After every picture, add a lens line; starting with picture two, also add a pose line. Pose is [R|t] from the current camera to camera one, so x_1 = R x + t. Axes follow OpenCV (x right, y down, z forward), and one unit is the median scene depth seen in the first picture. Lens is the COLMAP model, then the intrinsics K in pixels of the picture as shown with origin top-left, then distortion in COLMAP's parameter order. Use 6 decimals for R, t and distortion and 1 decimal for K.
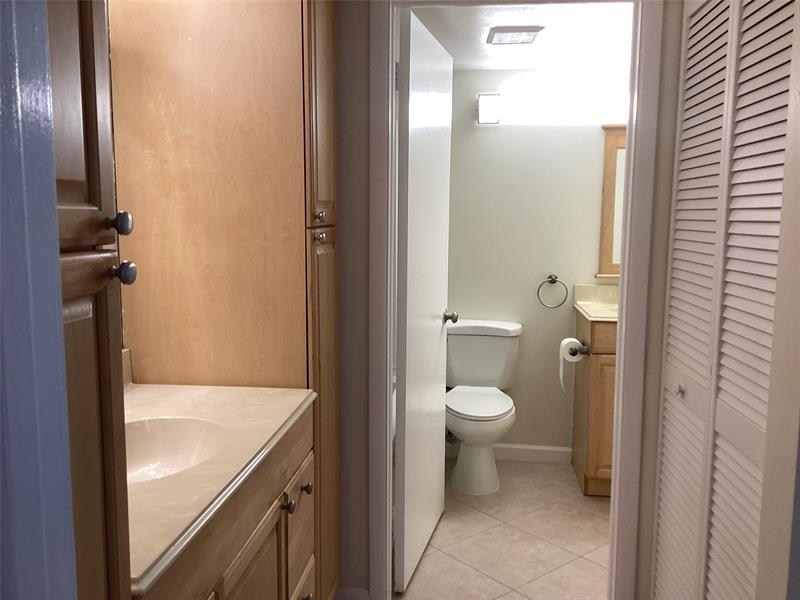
lens RADIAL K [[713.2, 0, 400.0], [0, 713.2, 300.0], [0, 0, 1]] dist [0.101307, -0.167896]
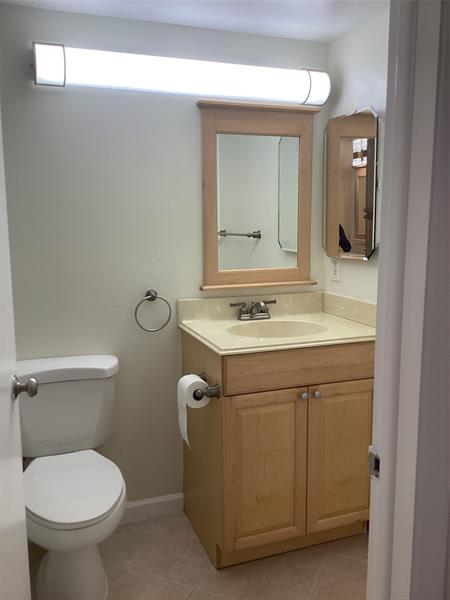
lens RADIAL K [[534.9, 0, 225.0], [0, 534.9, 300.0], [0, 0, 1]] dist [0.101307, -0.167896]
pose [[0.891971, -0.080714, 0.444829, 0.022681], [0.064030, 0.996570, 0.052433, -0.055590], [-0.447535, -0.018286, 0.894080, 0.476728]]
